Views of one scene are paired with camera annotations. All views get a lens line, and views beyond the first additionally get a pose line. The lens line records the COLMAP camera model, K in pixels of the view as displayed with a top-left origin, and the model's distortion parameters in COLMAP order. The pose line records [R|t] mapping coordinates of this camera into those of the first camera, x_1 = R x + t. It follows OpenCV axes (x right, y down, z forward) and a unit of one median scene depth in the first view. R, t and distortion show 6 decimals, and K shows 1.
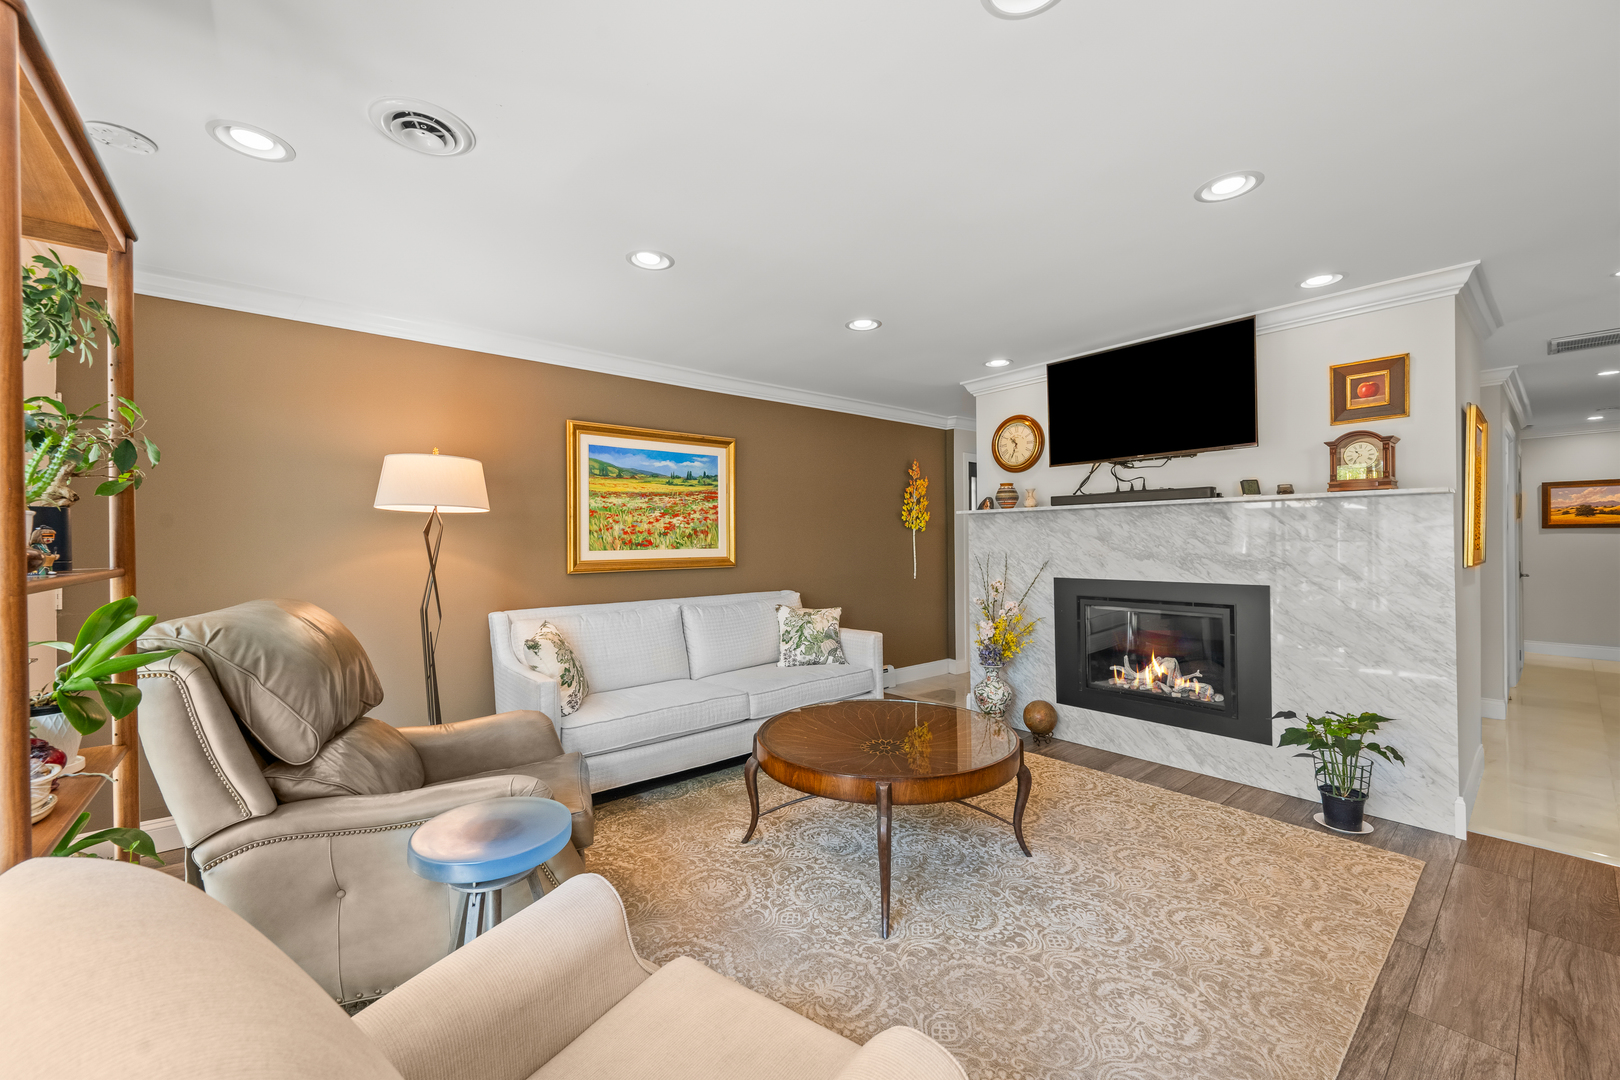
lens RADIAL K [[634.3, 0, 808.7], [0, 634.3, 542.5], [0, 0, 1]] dist [-0.001490, -0.000137]
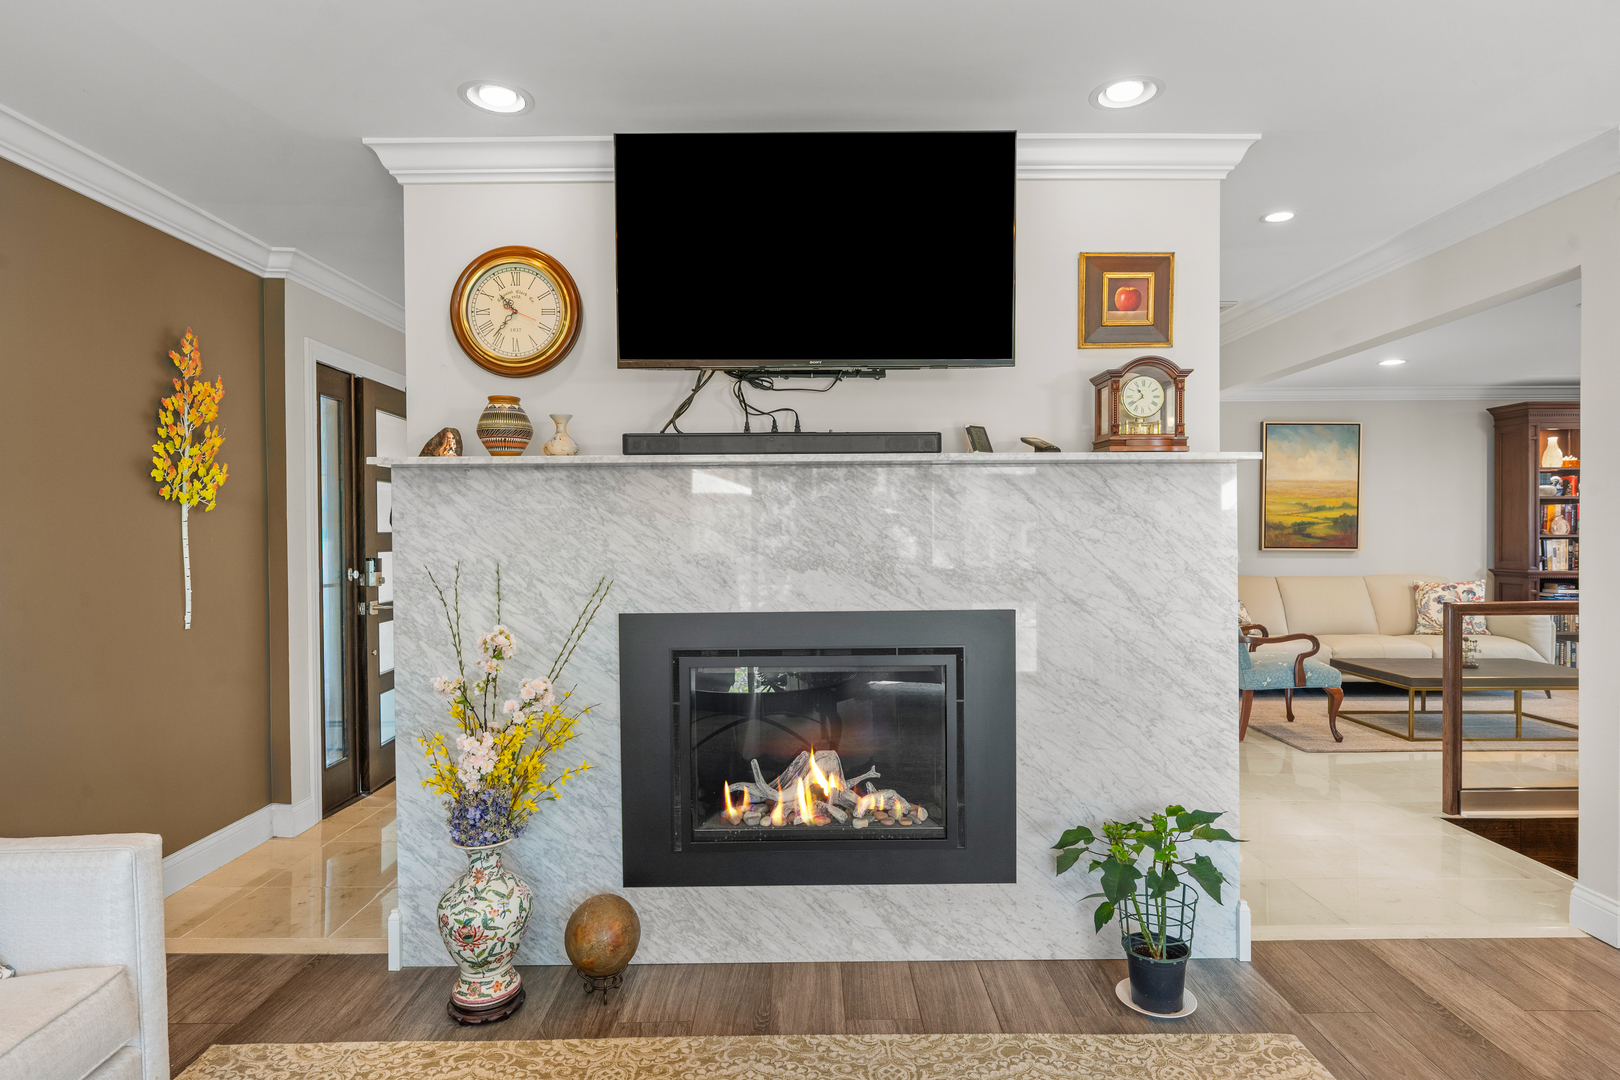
lens RADIAL K [[875.7, 0, 809.6], [0, 875.7, 540.8], [0, 0, 1]] dist [-0.013609, 0.000882]
pose [[0.637709, -0.006338, 0.770252, -0.007530], [0.002898, 0.999979, 0.005829, -0.000299], [-0.770272, -0.001485, 0.637713, 0.531163]]
